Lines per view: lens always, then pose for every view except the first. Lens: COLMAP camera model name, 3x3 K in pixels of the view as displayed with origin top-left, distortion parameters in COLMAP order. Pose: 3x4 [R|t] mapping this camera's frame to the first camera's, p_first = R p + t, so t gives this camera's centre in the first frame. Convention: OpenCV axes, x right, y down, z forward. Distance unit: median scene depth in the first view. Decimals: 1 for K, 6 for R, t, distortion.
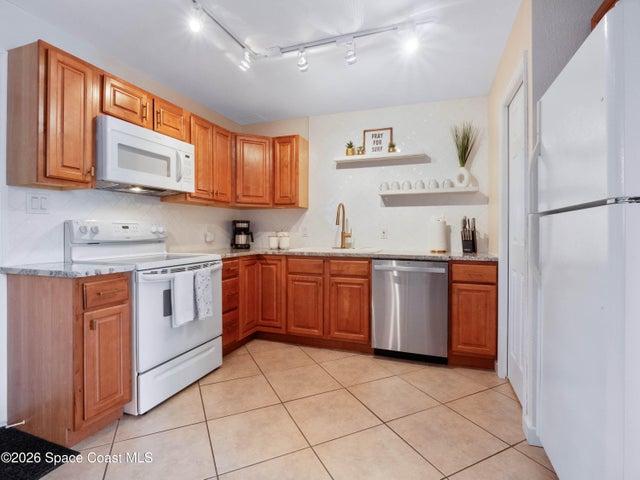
lens RADIAL K [[314.8, 0, 332.4], [0, 314.8, 232.6], [0, 0, 1]] dist [-0.011121, -0.001530]
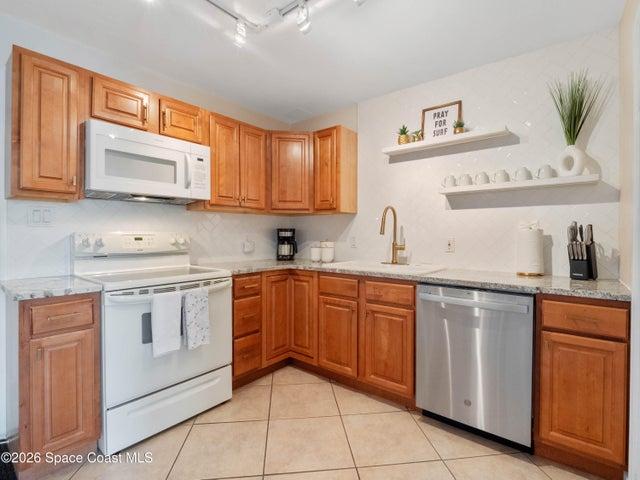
lens RADIAL K [[314.8, 0, 334.9], [0, 314.8, 236.9], [0, 0, 1]] dist [-0.011121, -0.001530]
pose [[0.944748, 0.003210, -0.327783, 0.174520], [-0.002400, 0.999993, 0.002876, -0.022414], [0.327790, -0.001930, 0.944749, 0.247451]]
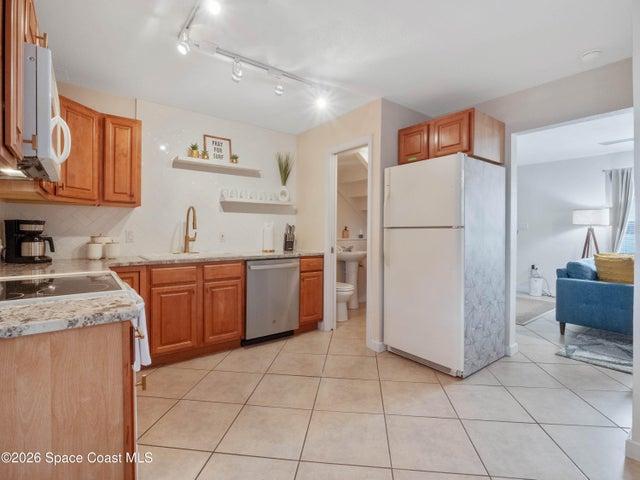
lens RADIAL K [[314.8, 0, 318.1], [0, 314.8, 234.7], [0, 0, 1]] dist [-0.011121, -0.001530]
pose [[0.547202, -0.010687, 0.836932, -0.634278], [-0.002293, 0.999896, 0.014267, -0.024185], [-0.836997, -0.009726, 0.547121, 0.168468]]
